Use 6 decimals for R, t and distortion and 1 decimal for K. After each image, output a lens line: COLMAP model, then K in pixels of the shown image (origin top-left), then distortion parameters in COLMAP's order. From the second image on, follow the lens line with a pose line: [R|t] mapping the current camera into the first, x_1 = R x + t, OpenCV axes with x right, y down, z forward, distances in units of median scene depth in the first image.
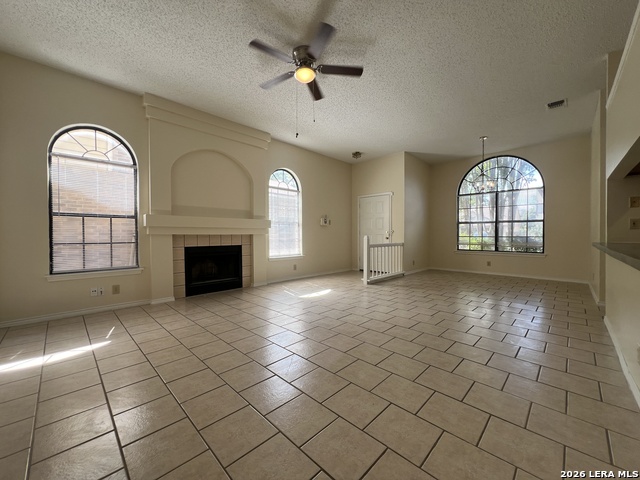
lens RADIAL K [[256.7, 0, 319.0], [0, 256.7, 240.5], [0, 0, 1]] dist [-0.002747, -0.000217]
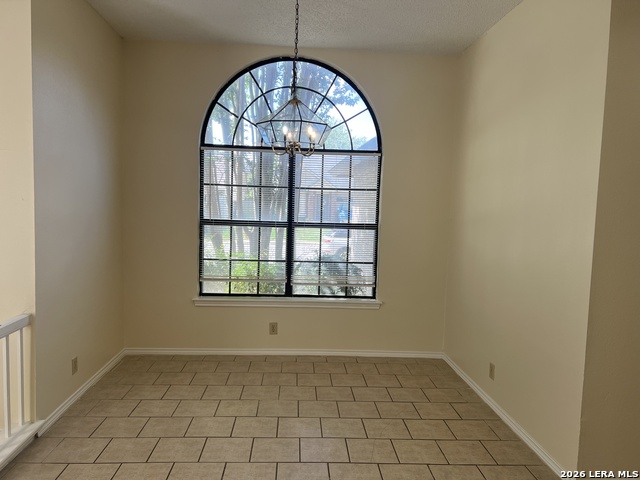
lens RADIAL K [[475.7, 0, 318.7], [0, 475.7, 241.3], [0, 0, 1]] dist [-0.004337, -0.000662]
pose [[0.671676, -0.044396, 0.739513, 0.167743], [-0.016584, 0.997052, 0.074919, -0.102752], [-0.740659, -0.062585, 0.668960, 0.461953]]
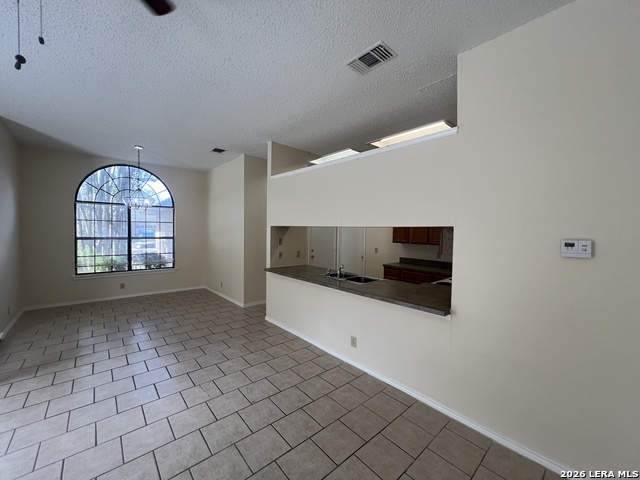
lens RADIAL K [[256.7, 0, 320.0], [0, 256.7, 238.7], [0, 0, 1]] dist [-0.002747, -0.000217]
pose [[0.074796, -0.023423, 0.996924, -0.152903], [0.006826, 0.999713, 0.022976, -0.086563], [-0.997175, 0.005086, 0.074935, 0.264223]]
